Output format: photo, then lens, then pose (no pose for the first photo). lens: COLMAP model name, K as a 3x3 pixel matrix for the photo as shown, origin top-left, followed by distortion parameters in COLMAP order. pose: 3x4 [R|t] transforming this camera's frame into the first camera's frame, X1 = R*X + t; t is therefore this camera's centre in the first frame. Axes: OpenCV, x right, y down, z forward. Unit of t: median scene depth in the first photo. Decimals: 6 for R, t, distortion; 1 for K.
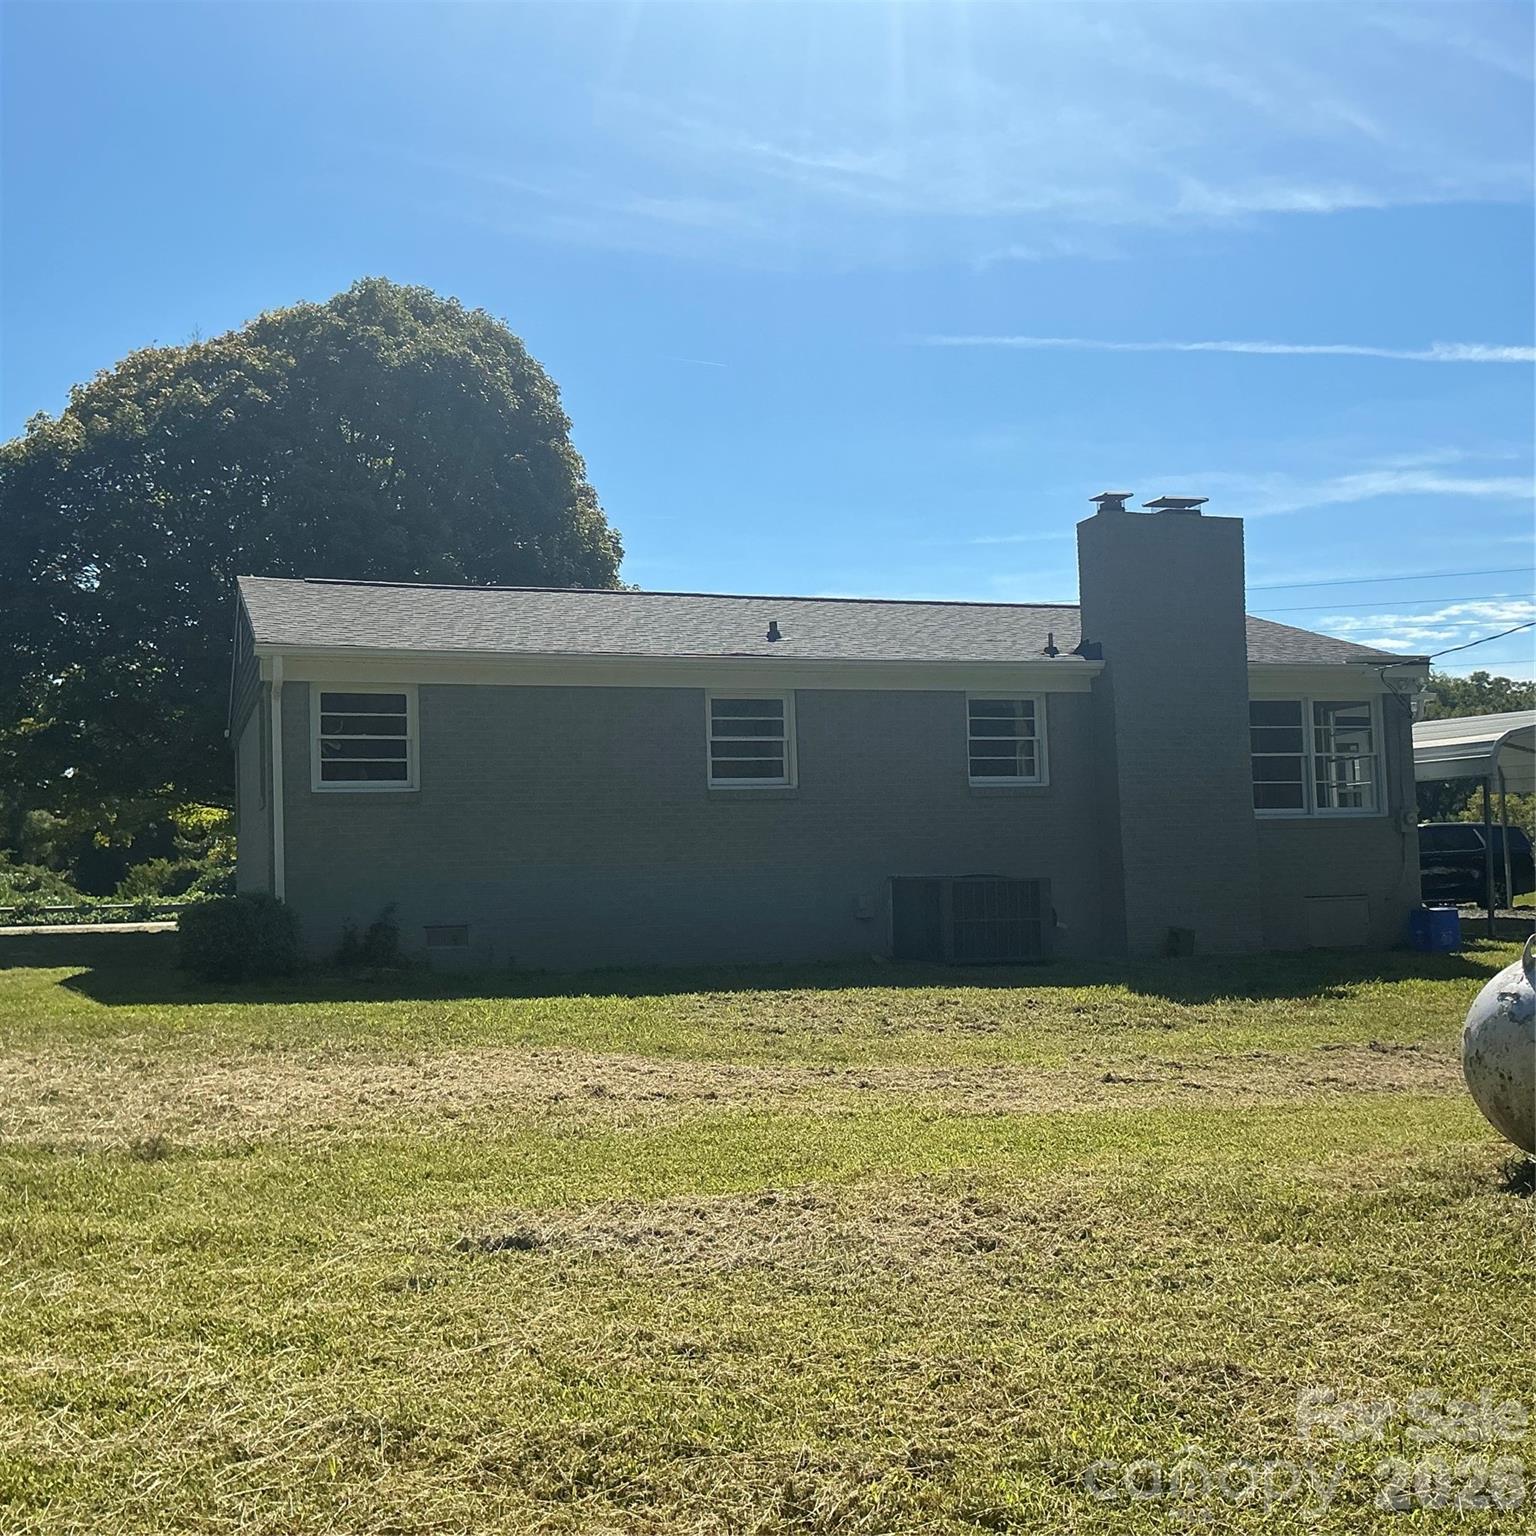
lens RADIAL K [[1697.9, 0, 779.0], [0, 1697.9, 758.4], [0, 0, 1]] dist [0.095798, 0.000000]
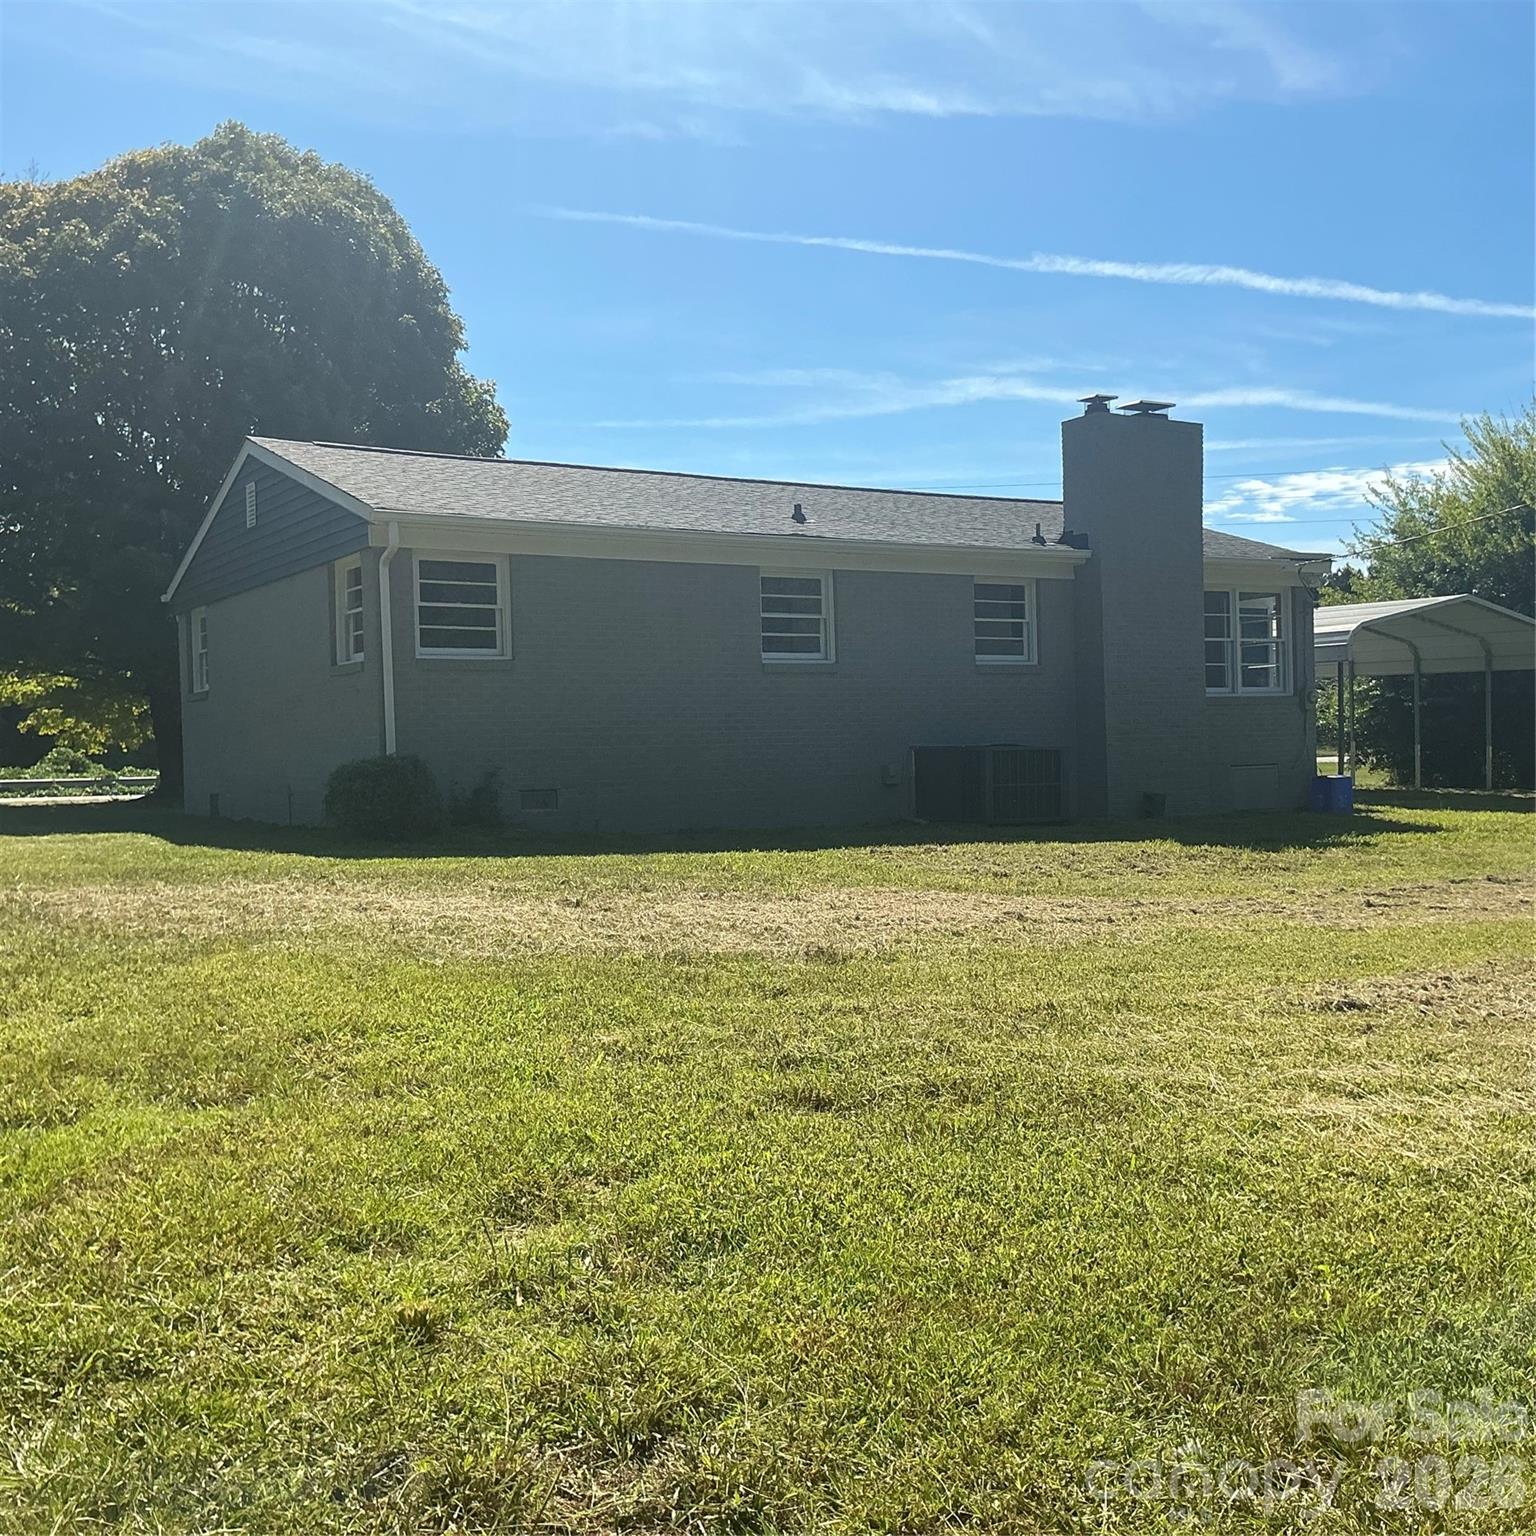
lens RADIAL K [[1697.9, 0, 752.4], [0, 1697.9, 760.5], [0, 0, 1]] dist [0.095798, 0.000000]
pose [[0.978854, 0.003154, 0.204537, -0.240771], [-0.016998, 0.997677, 0.065963, 0.008504], [-0.203854, -0.068045, 0.976634, -0.033496]]
